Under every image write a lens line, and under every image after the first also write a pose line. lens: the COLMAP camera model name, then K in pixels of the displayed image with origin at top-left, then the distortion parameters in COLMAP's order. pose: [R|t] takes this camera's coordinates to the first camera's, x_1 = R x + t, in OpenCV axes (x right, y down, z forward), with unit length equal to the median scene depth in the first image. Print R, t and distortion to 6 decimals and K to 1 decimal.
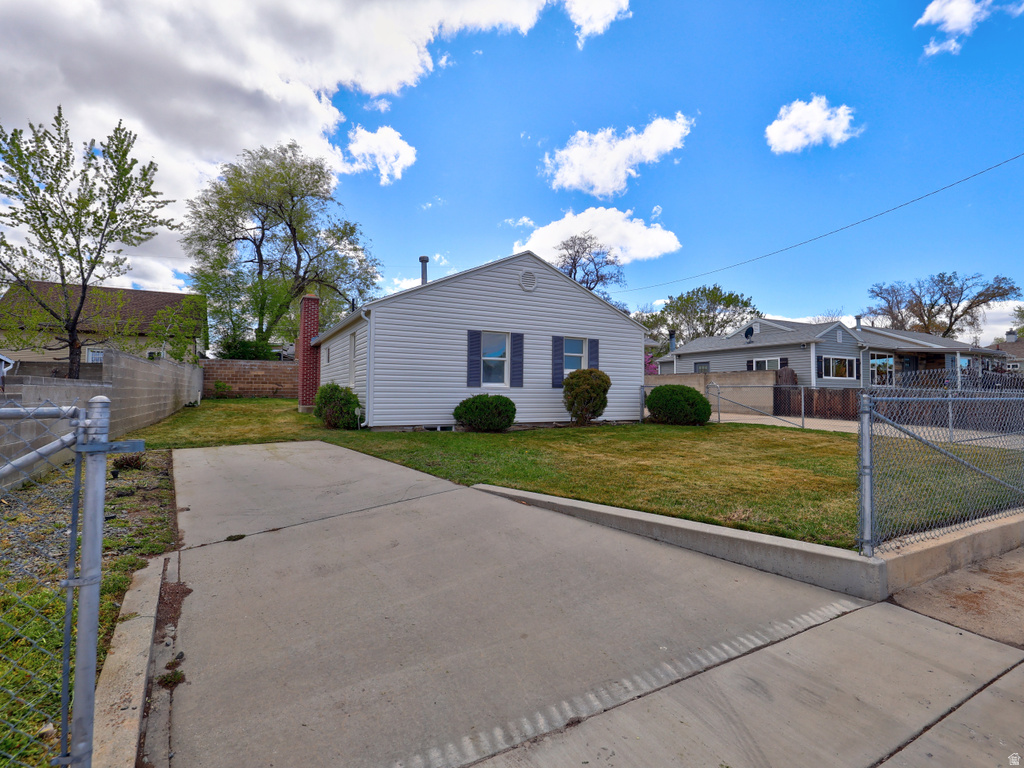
lens RADIAL K [[676.6, 0, 513.7], [0, 676.6, 382.1], [0, 0, 1]] dist [-0.013525, -0.003138]
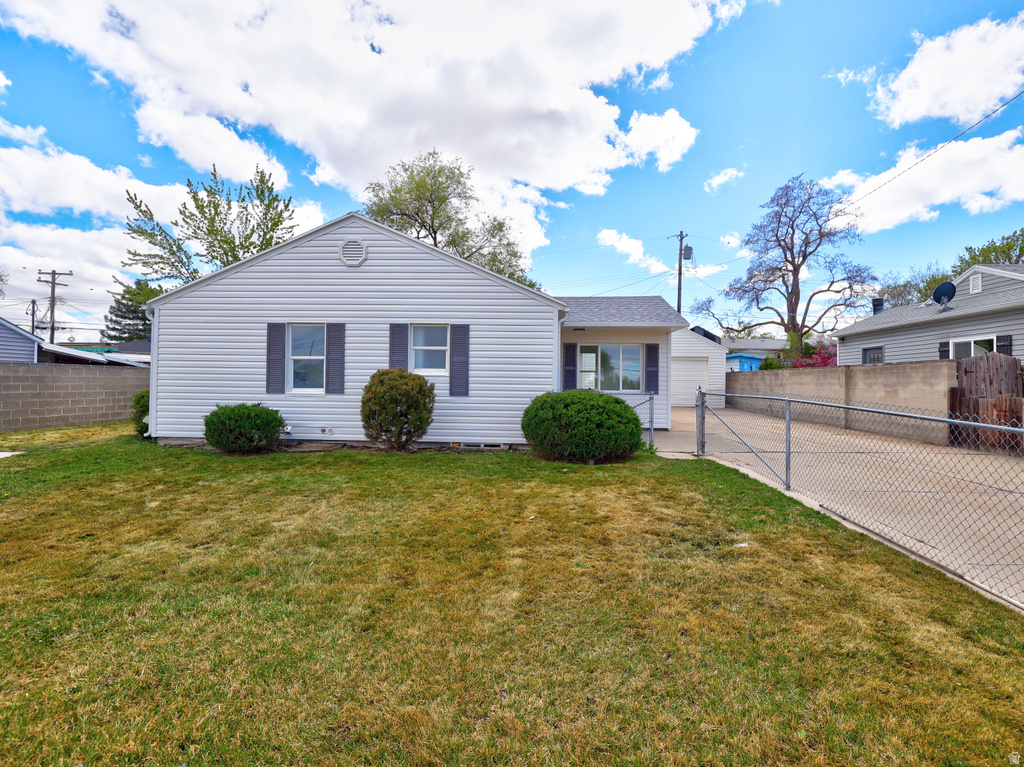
lens RADIAL K [[676.6, 0, 513.5], [0, 676.6, 384.0], [0, 0, 1]] dist [-0.013525, -0.003138]
pose [[0.752476, -0.017901, -0.658377, 0.598924], [0.004092, 0.999738, -0.022506, 0.013237], [0.658607, 0.014241, 0.752352, 0.507565]]
